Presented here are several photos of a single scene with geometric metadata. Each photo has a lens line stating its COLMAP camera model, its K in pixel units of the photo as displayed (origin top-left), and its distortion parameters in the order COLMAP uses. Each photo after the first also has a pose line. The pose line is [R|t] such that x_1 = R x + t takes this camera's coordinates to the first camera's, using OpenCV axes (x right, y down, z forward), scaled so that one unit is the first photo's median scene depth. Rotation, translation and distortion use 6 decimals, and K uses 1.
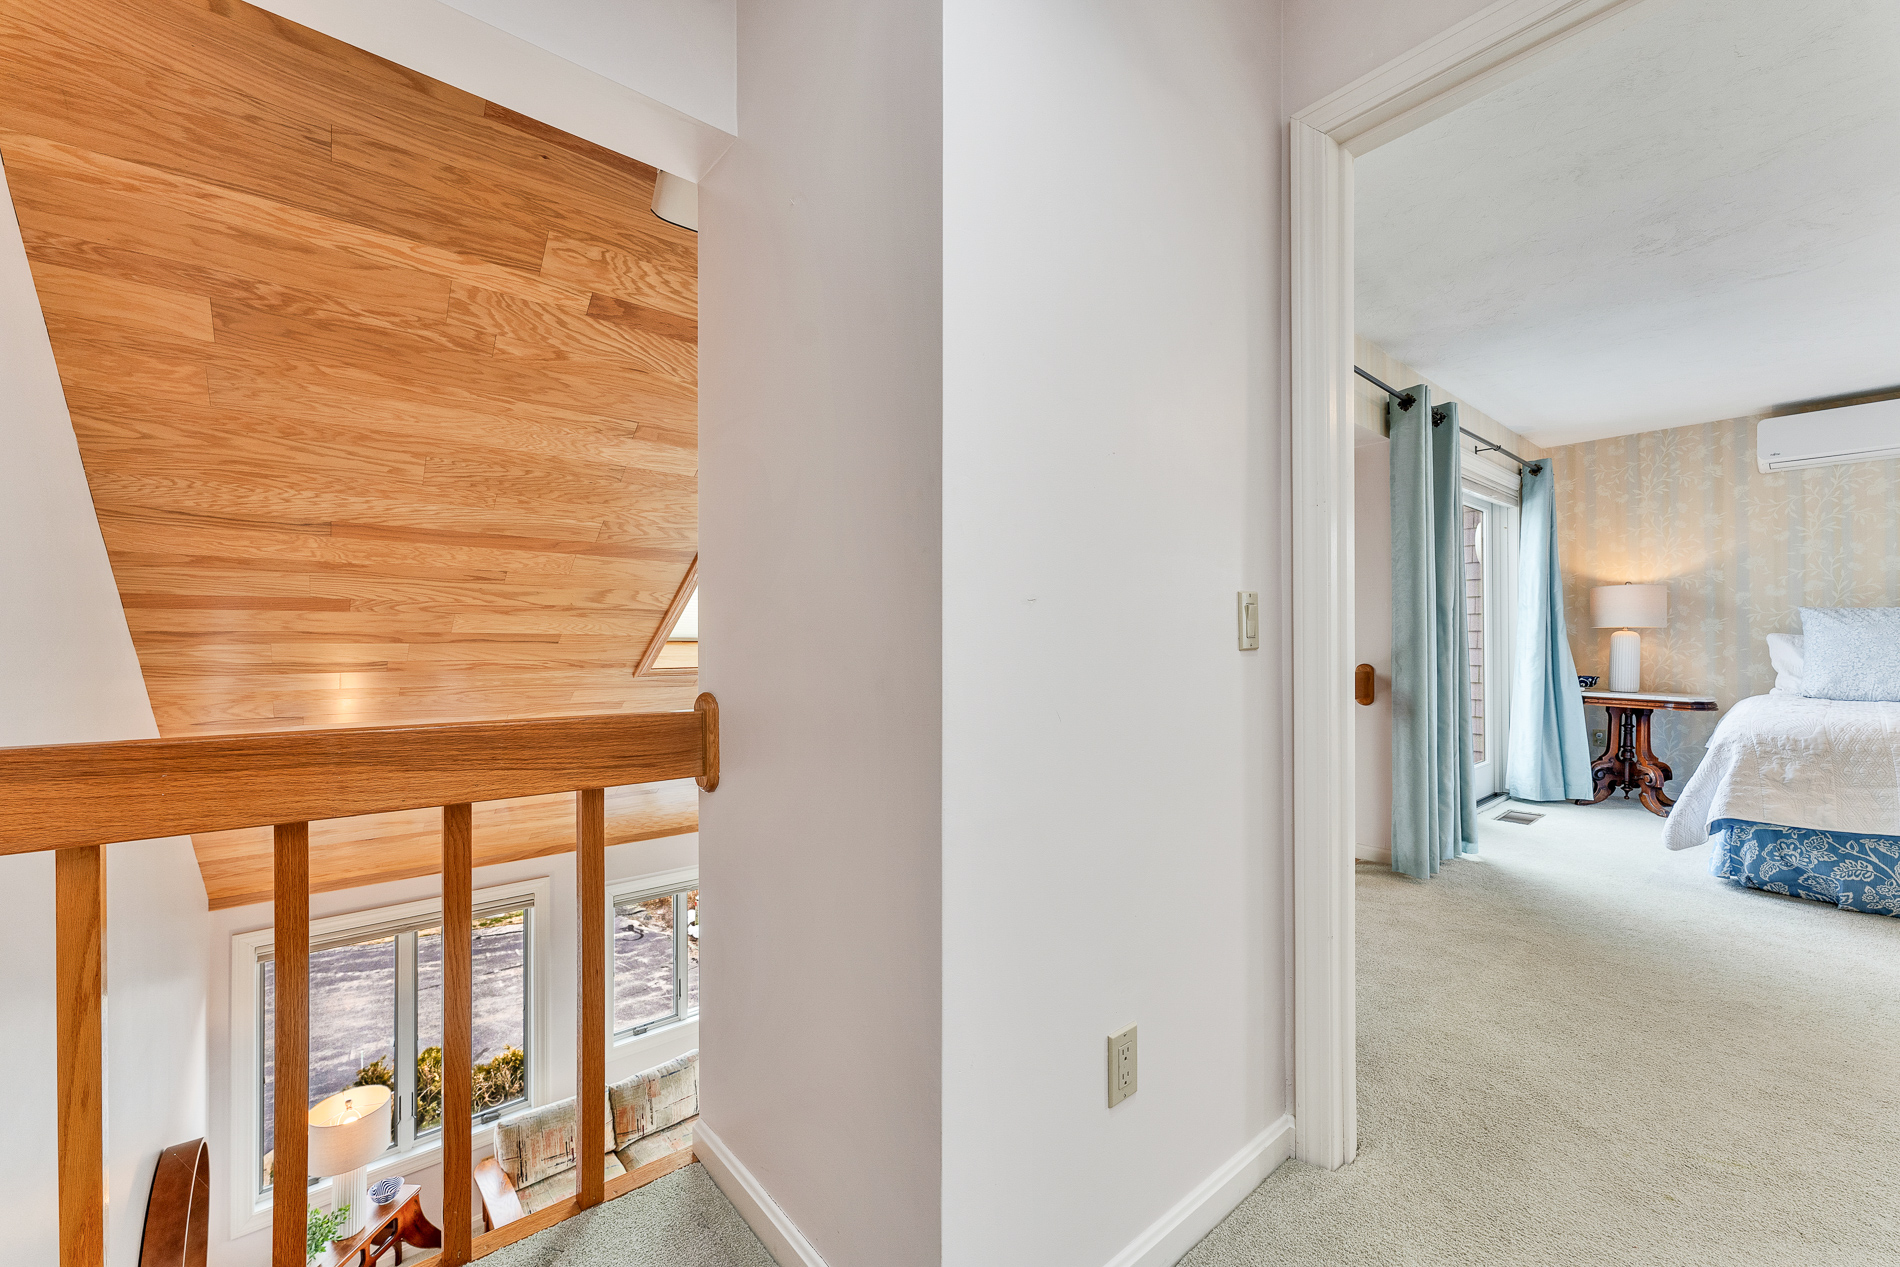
lens RADIAL K [[762.5, 0, 938.6], [0, 762.5, 636.4], [0, 0, 1]] dist [-0.000422, 0.000293]
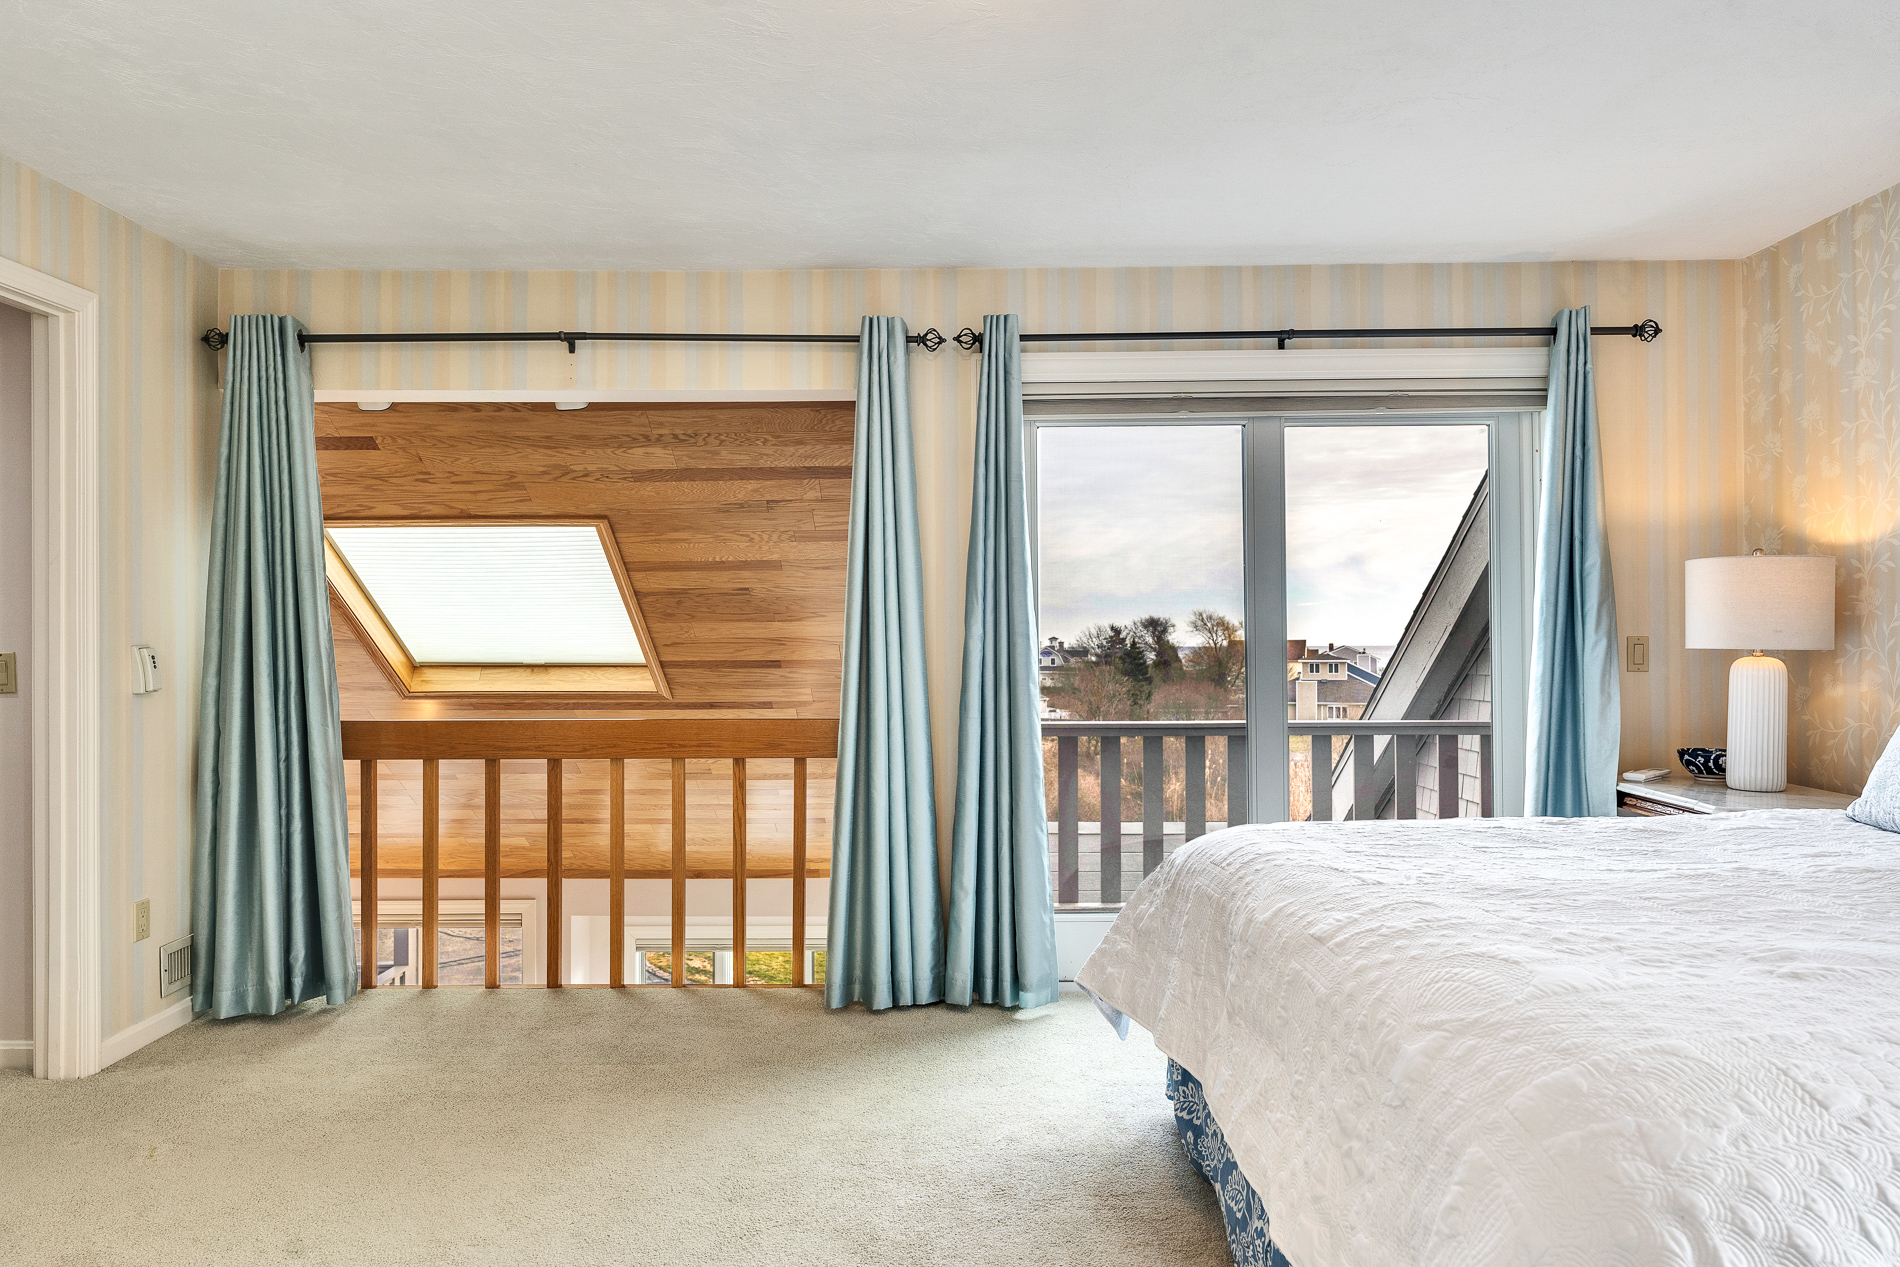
lens RADIAL K [[1254.4, 0, 945.3], [0, 1254.4, 639.9], [0, 0, 1]] dist [0.003366, -0.005885]
pose [[0.762985, -0.003841, -0.646405, 1.070199], [0.007032, 0.999972, 0.002359, -0.023319], [0.646378, -0.006346, 0.762991, 0.118085]]
